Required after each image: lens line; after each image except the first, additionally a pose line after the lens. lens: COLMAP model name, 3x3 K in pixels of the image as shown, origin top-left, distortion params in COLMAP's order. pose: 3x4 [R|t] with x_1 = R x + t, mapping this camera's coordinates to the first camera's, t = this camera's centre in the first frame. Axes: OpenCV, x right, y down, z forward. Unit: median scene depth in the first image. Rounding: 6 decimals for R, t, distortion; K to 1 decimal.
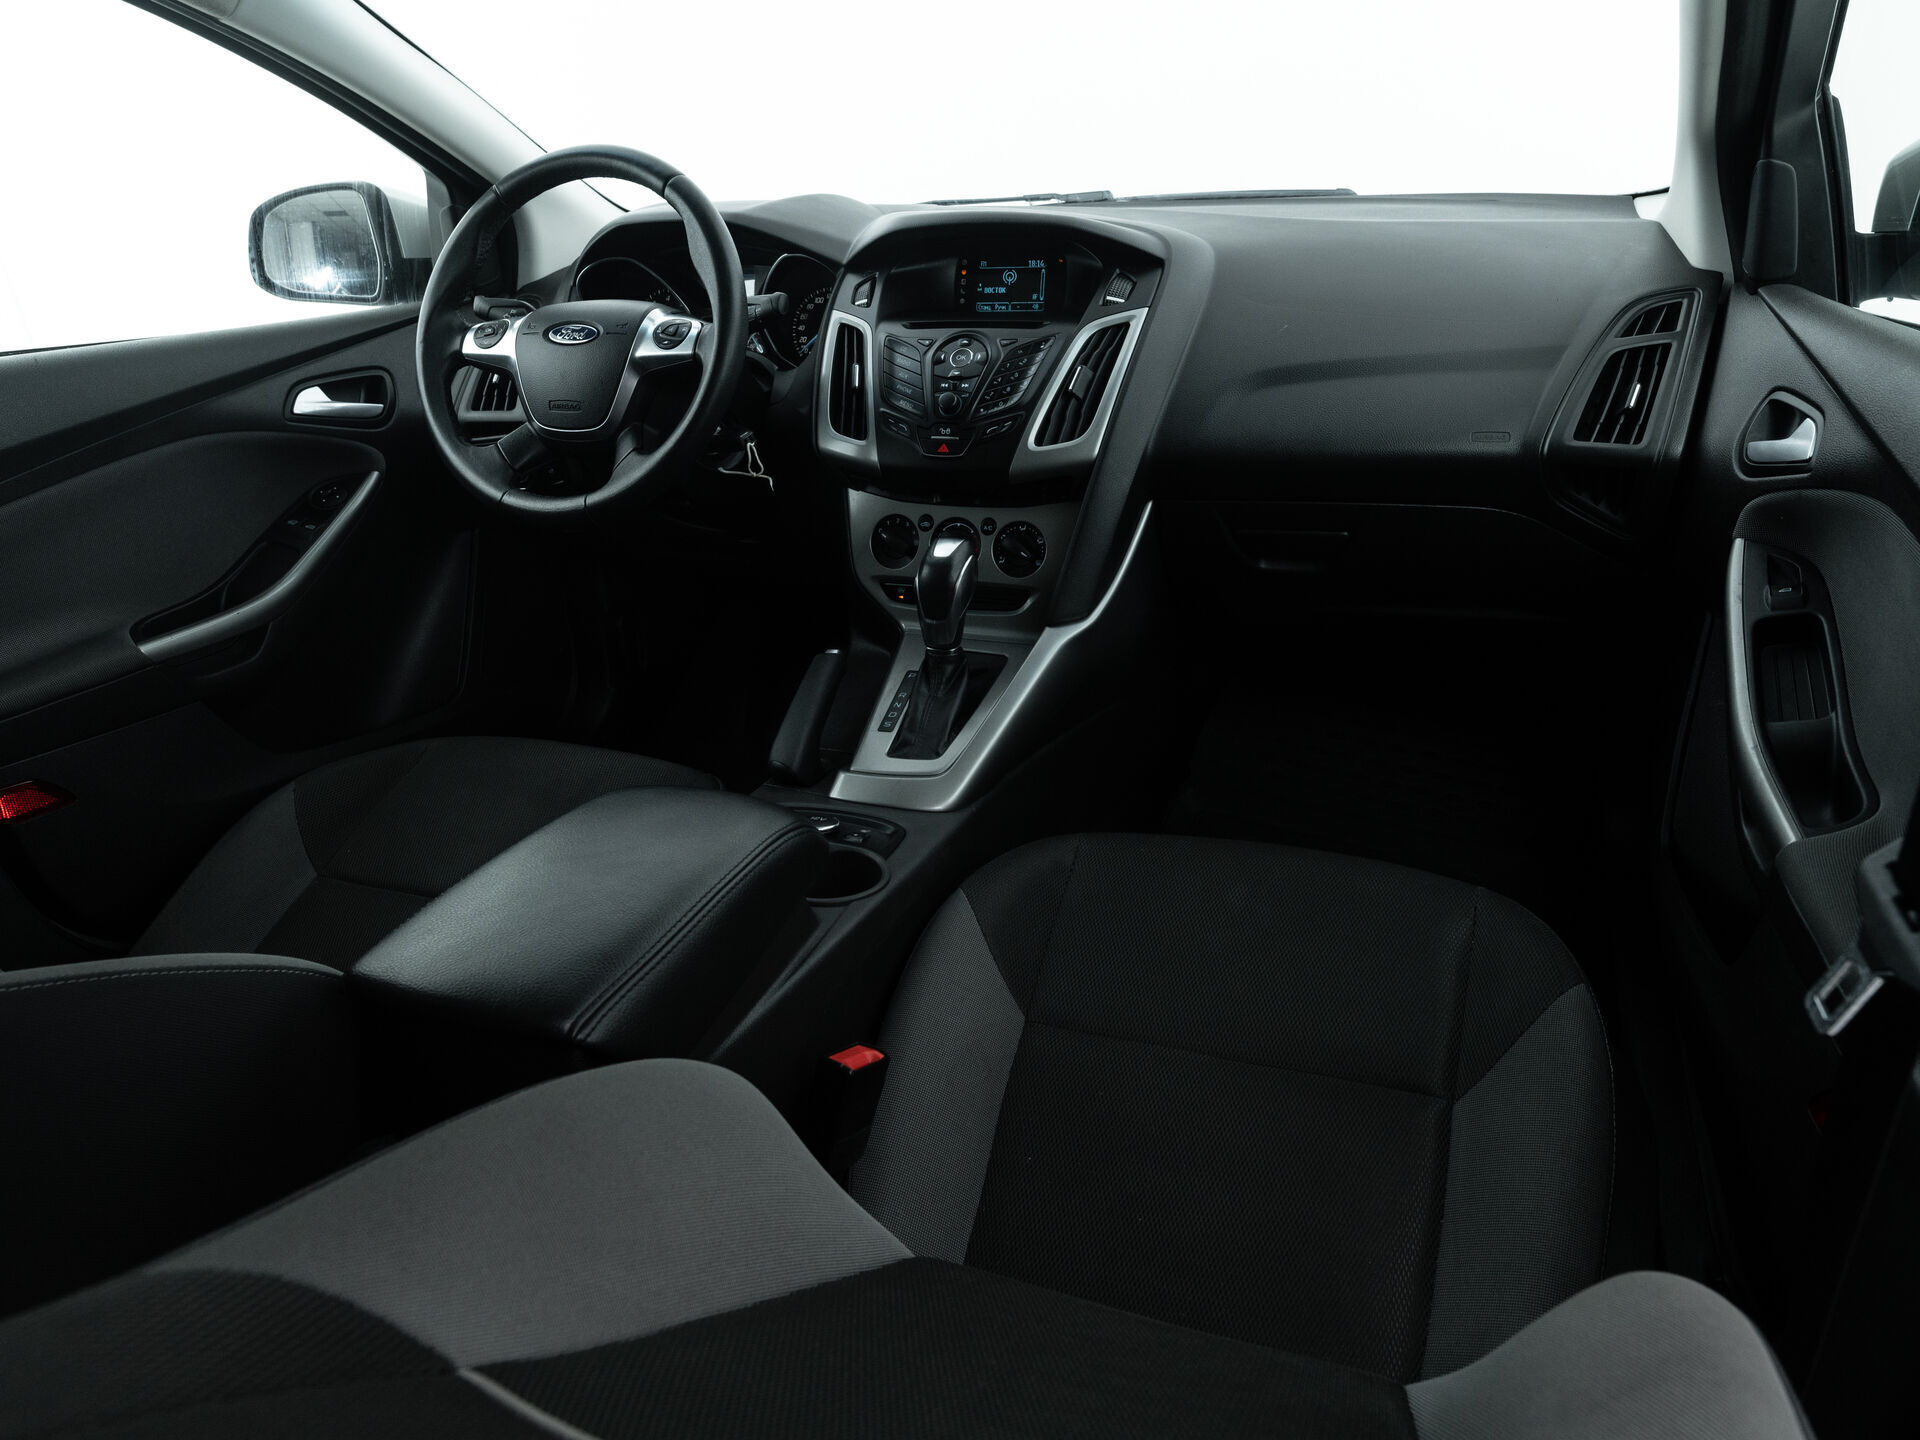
lens RADIAL K [[1276.0, 0, 1000.9], [0, 1276.0, 702.4], [0, 0, 1]] dist [-0.023736, -0.005379]
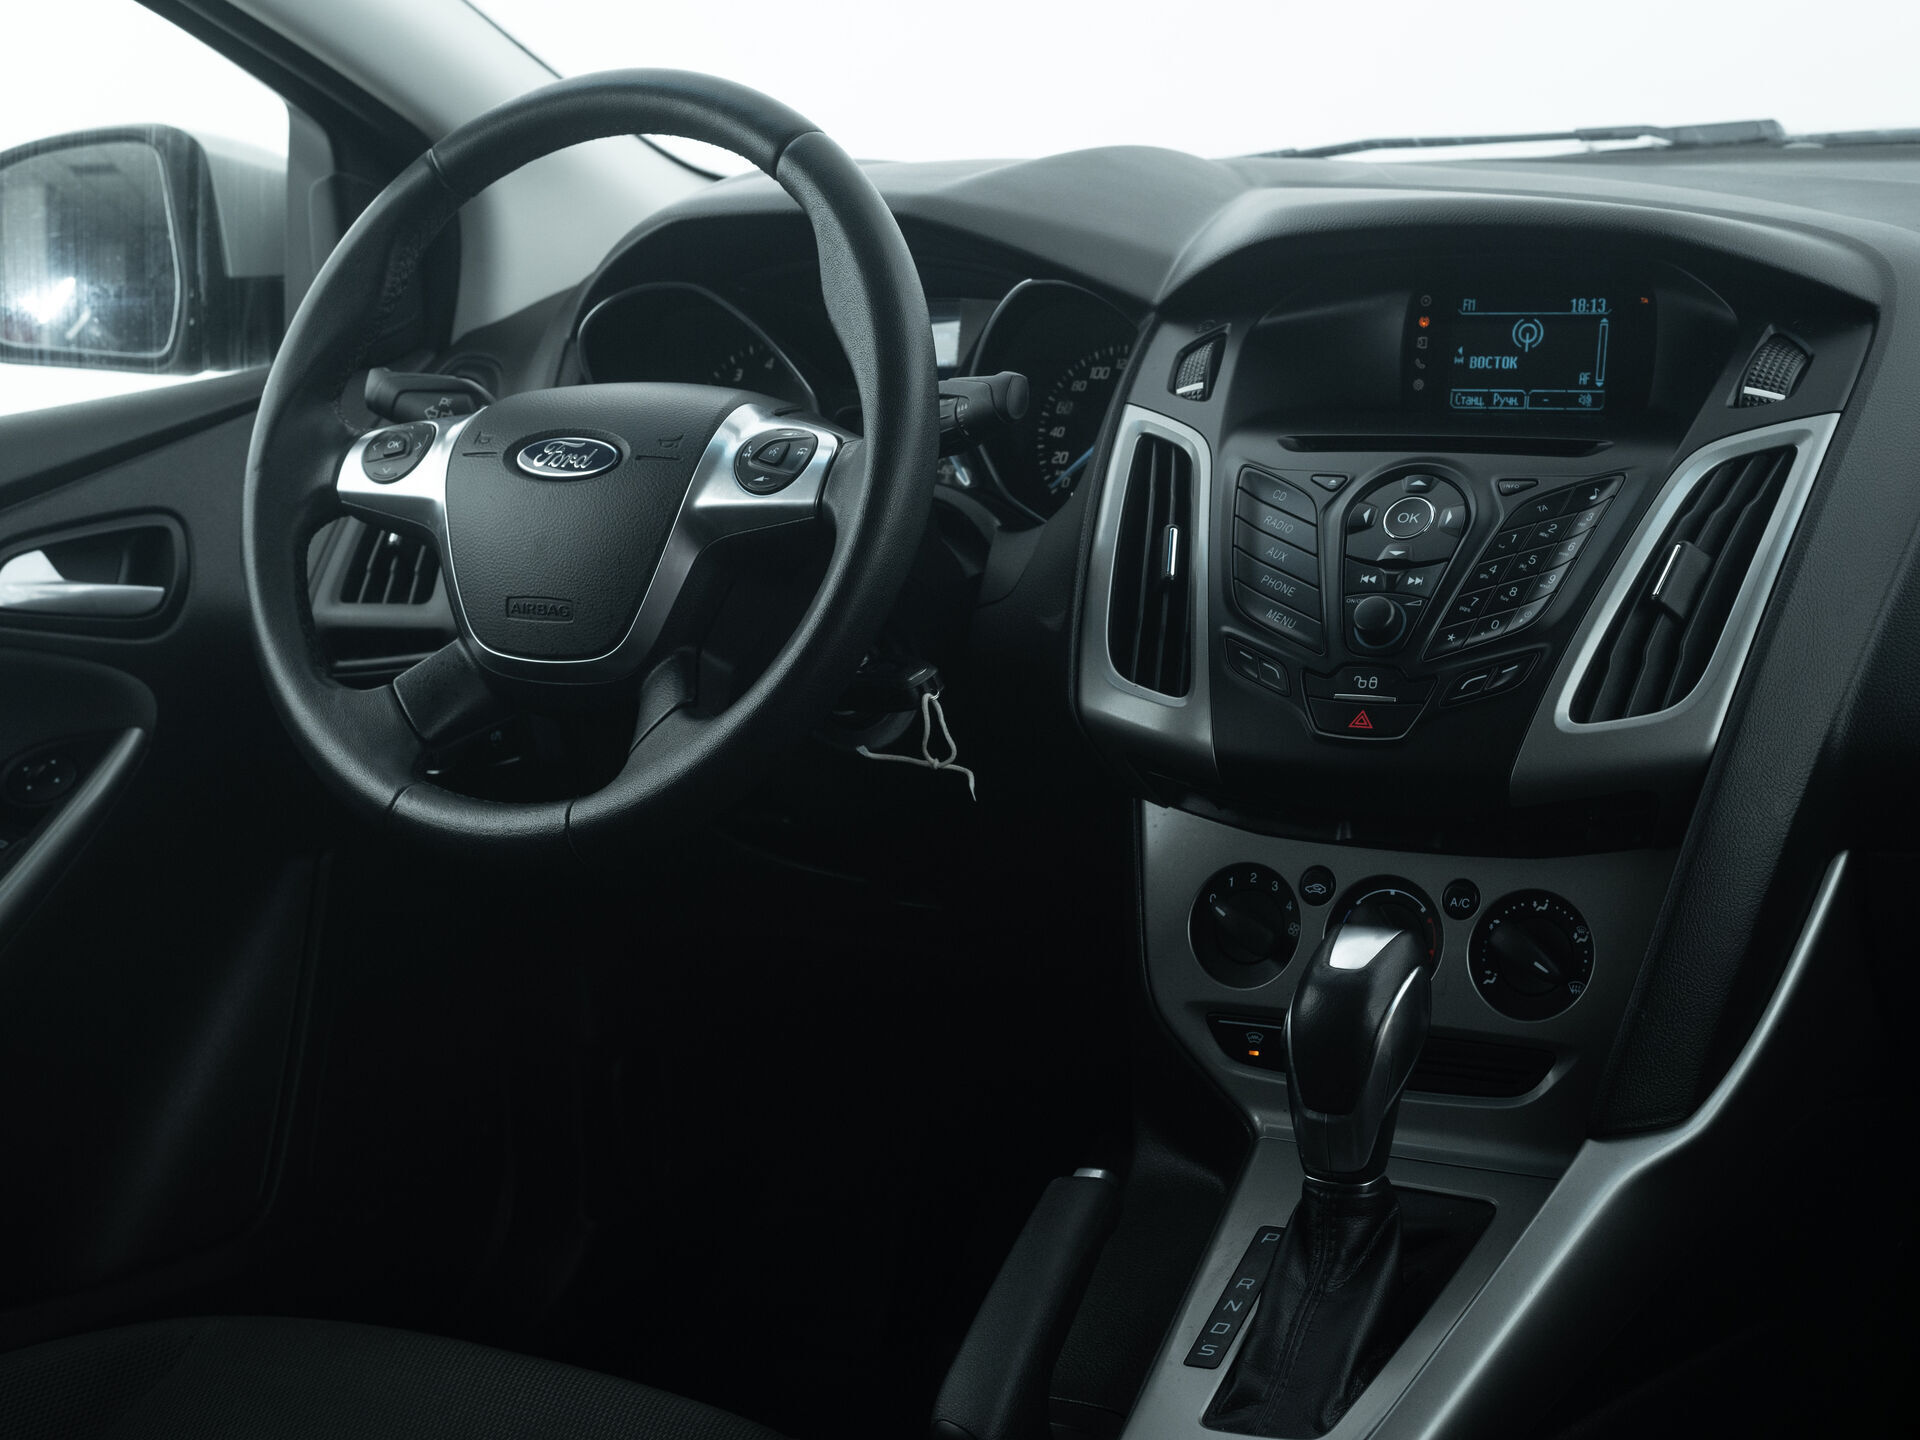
lens RADIAL K [[3189.1, 0, 930.9], [0, 3189.1, 743.8], [0, 0, 1]] dist [-0.122404, 0.000000]
pose [[0.981470, 0.023975, -0.190112, 0.017379], [-0.054623, 0.985982, -0.157657, -0.010264], [0.183667, 0.165120, 0.969021, -0.085411]]
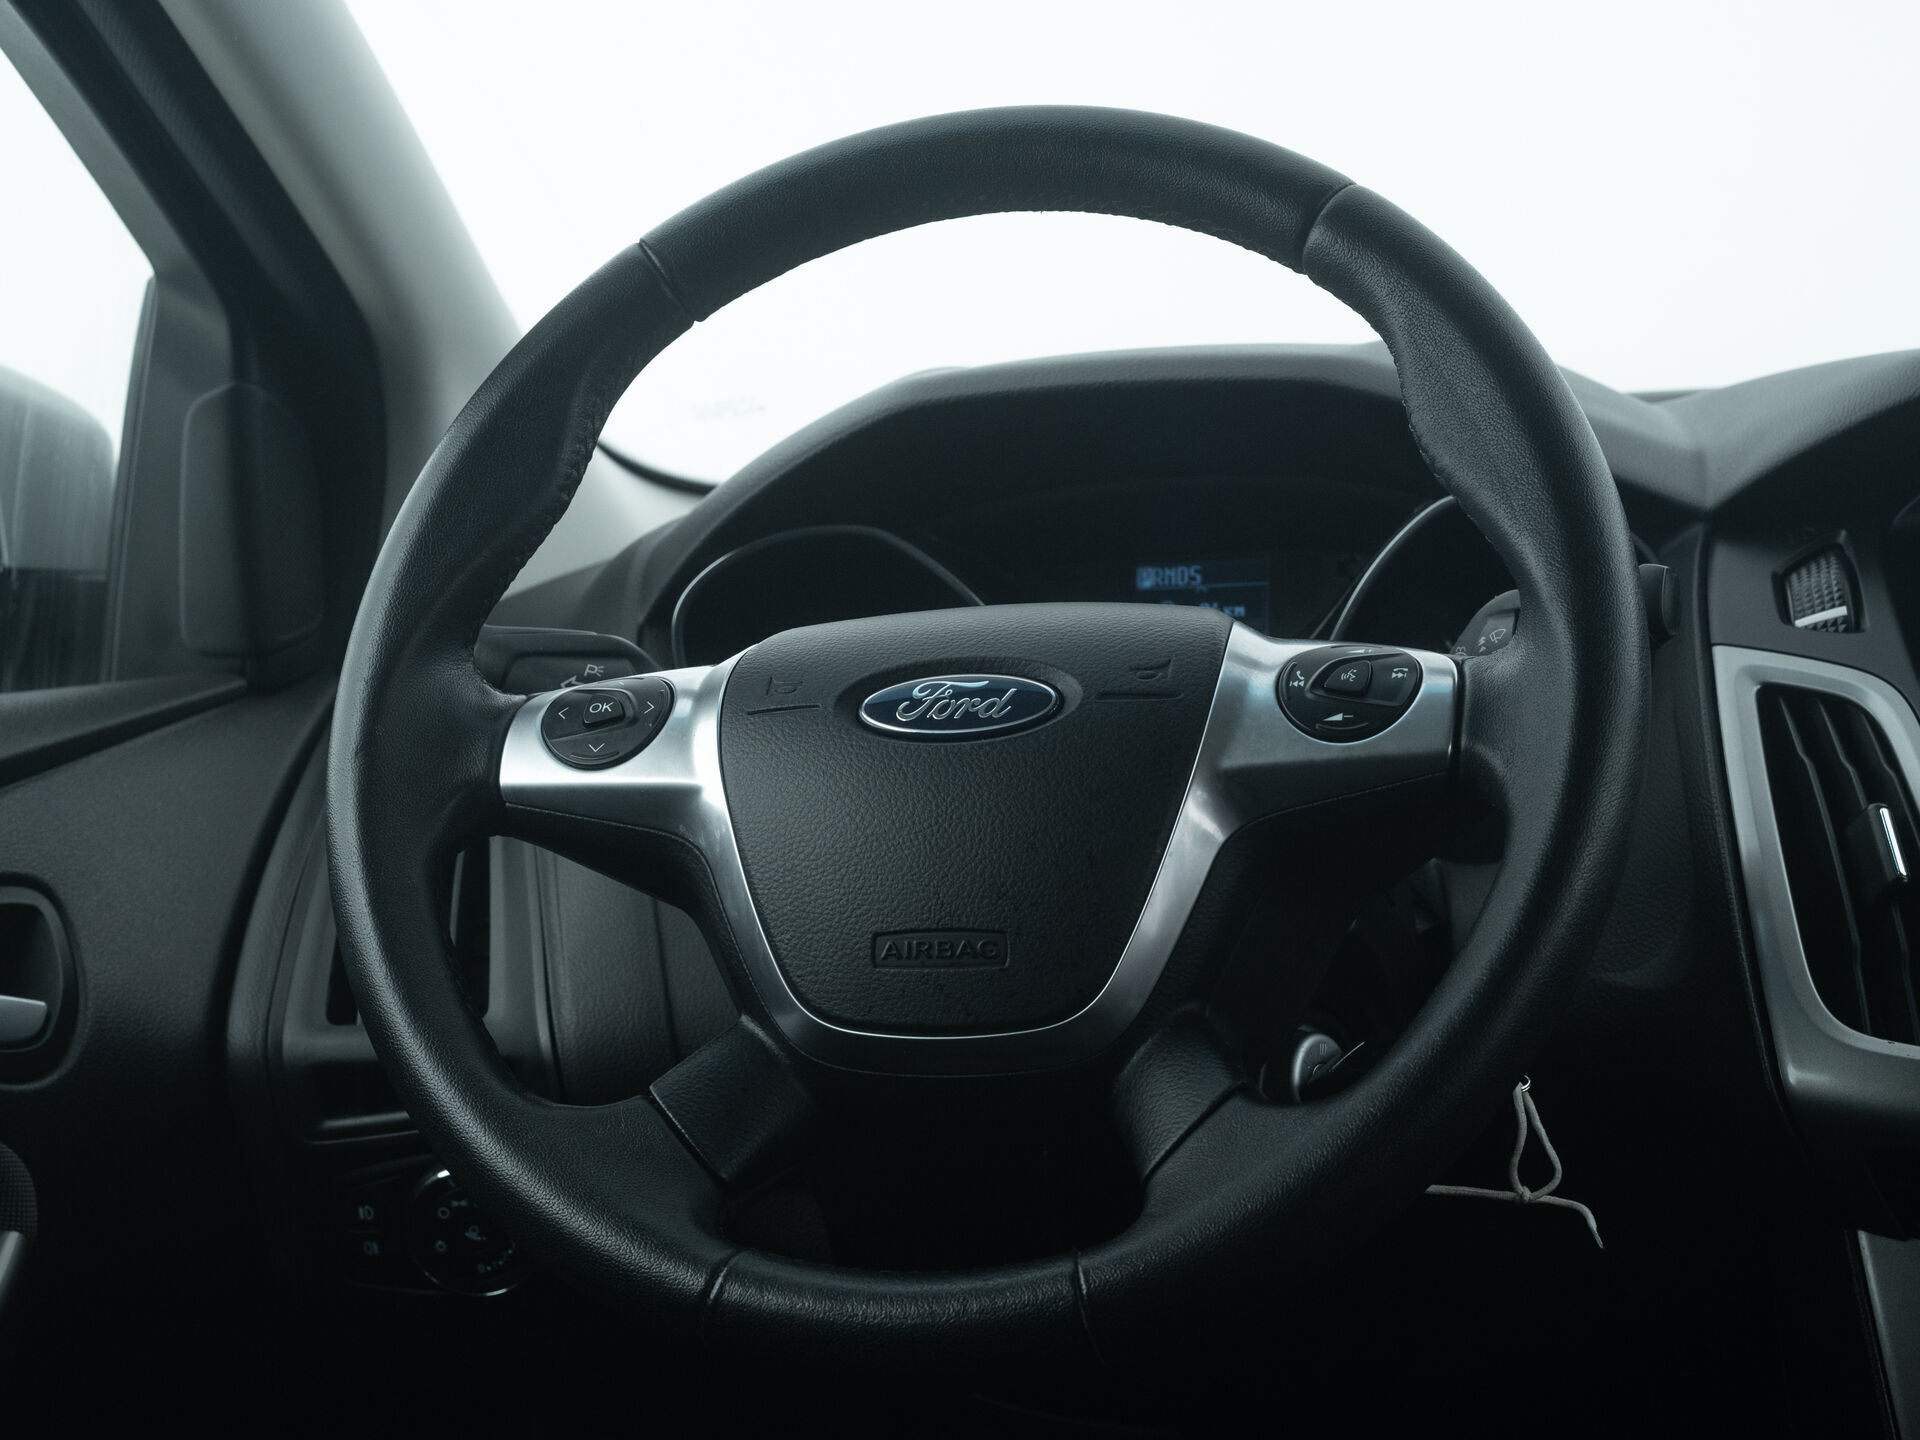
lens RADIAL K [[3632.4, 0, 929.6], [0, 3632.4, 809.7], [0, 0, 1]] dist [-0.120209, 0.000000]
pose [[0.998254, -0.016059, 0.056849, -0.385840], [0.033893, 0.943893, -0.328507, -0.002463], [-0.048384, 0.329860, 0.942789, 0.242192]]
